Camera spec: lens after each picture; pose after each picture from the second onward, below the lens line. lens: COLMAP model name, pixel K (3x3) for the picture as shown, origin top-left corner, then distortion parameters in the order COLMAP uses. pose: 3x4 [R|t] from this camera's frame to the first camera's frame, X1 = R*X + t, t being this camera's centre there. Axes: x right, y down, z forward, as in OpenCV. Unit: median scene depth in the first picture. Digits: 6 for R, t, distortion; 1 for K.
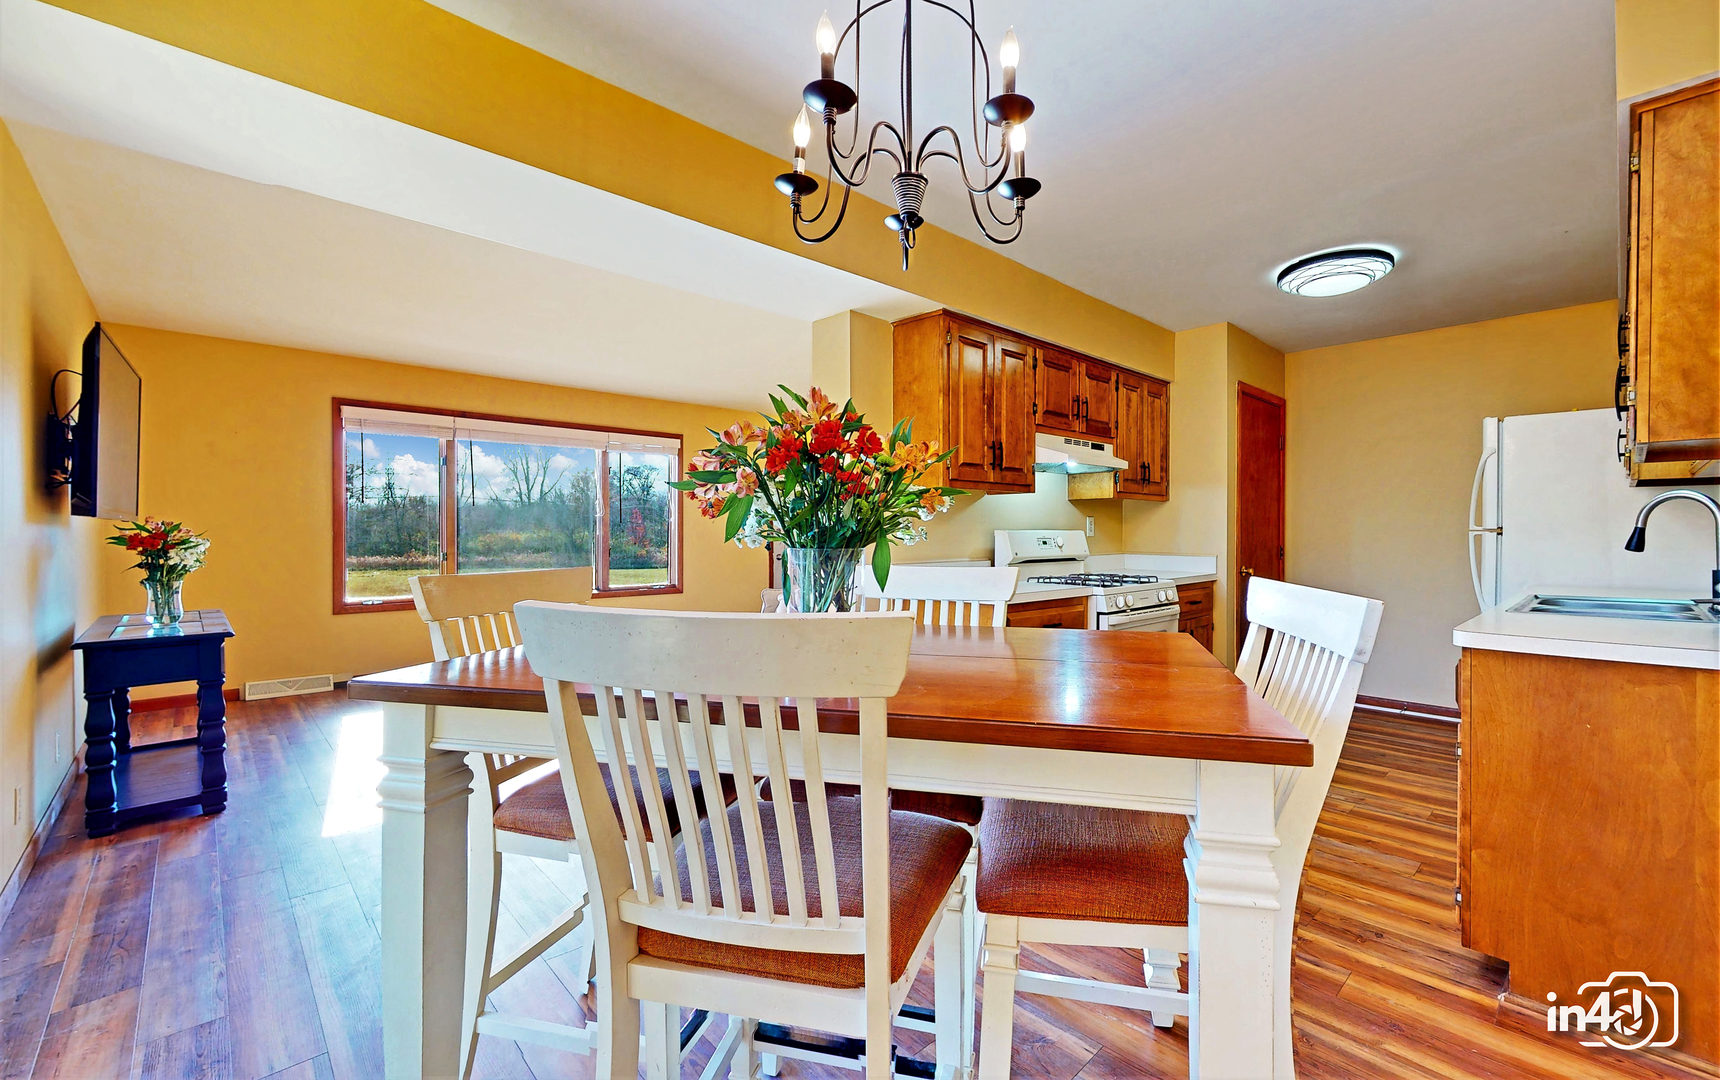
lens RADIAL K [[736.0, 0, 860.0], [0, 736.0, 540.0], [0, 0, 1]] dist [-0.001903, -0.000074]
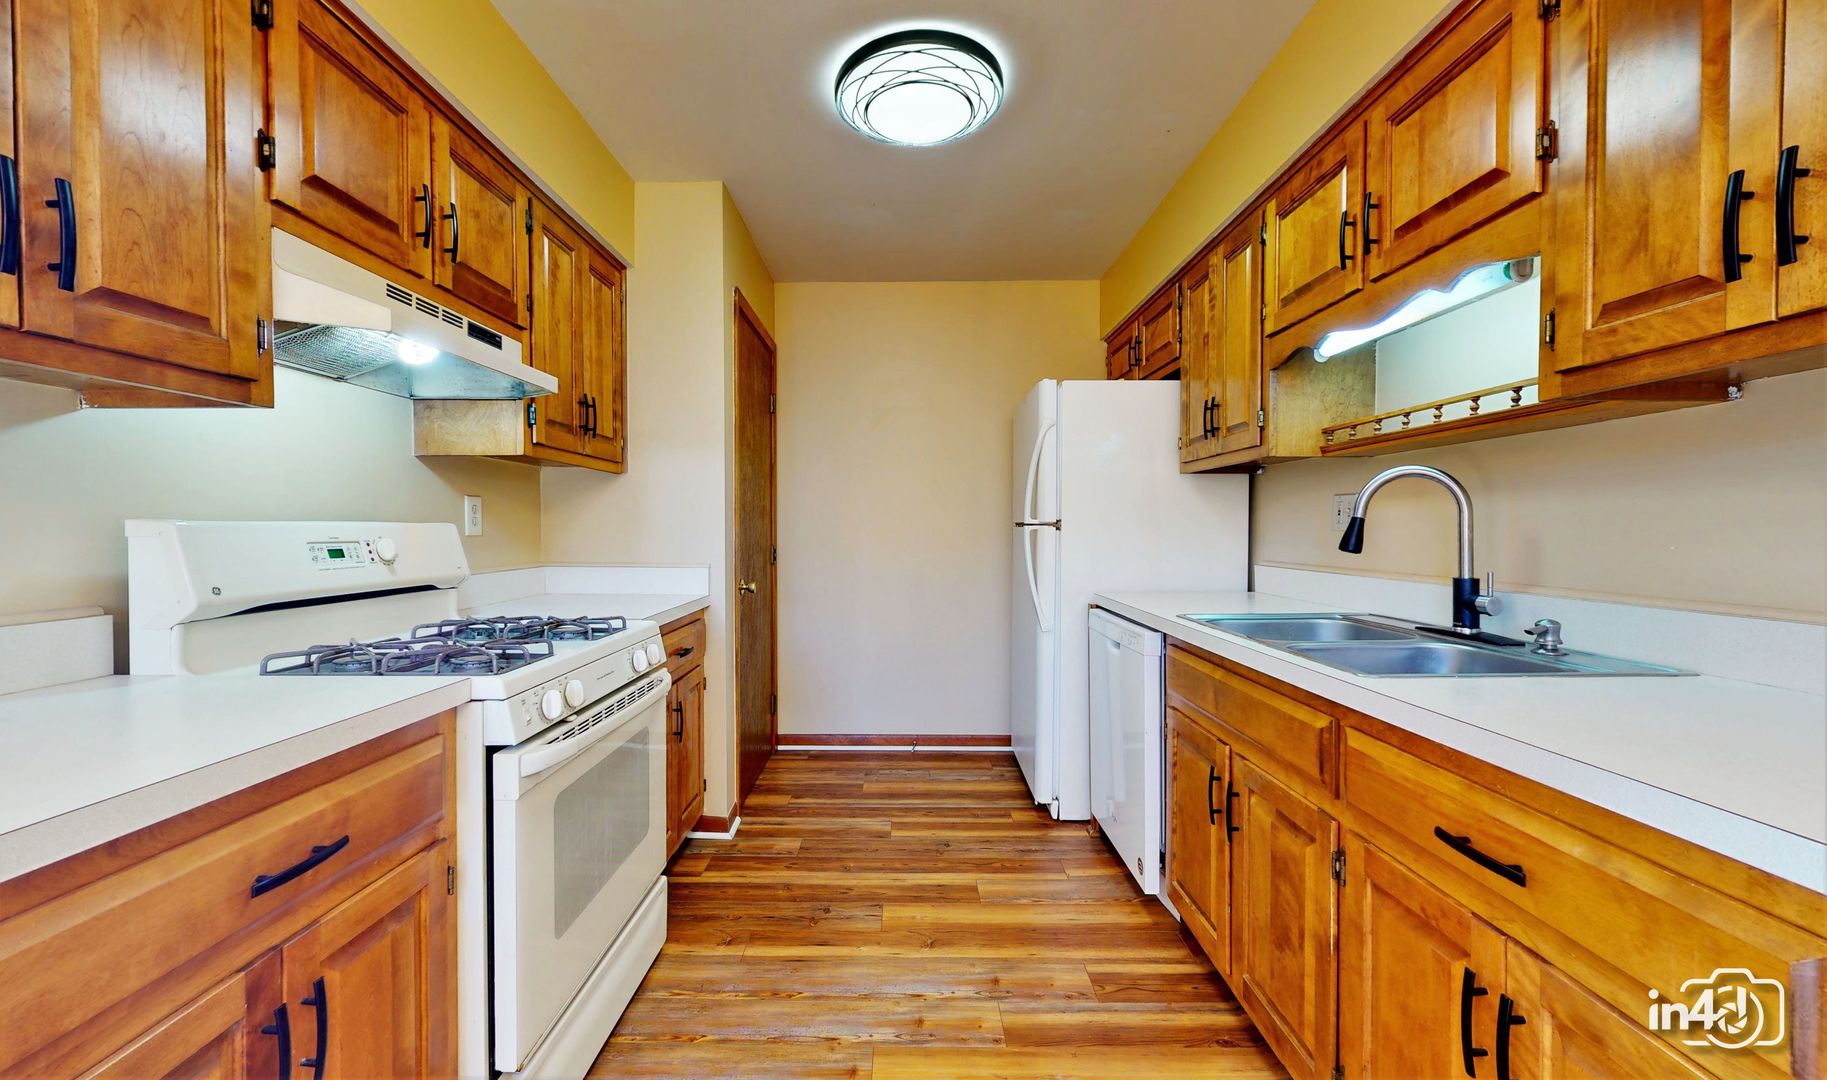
lens RADIAL K [[694.1, 0, 913.5], [0, 694.1, 540.0], [0, 0, 1]] dist [0.000422, 0.000100]
pose [[0.659084, -0.013812, 0.751943, 0.175510], [0.009195, 0.999905, 0.010308, -0.004300], [-0.752013, 0.000120, 0.659148, 0.526163]]
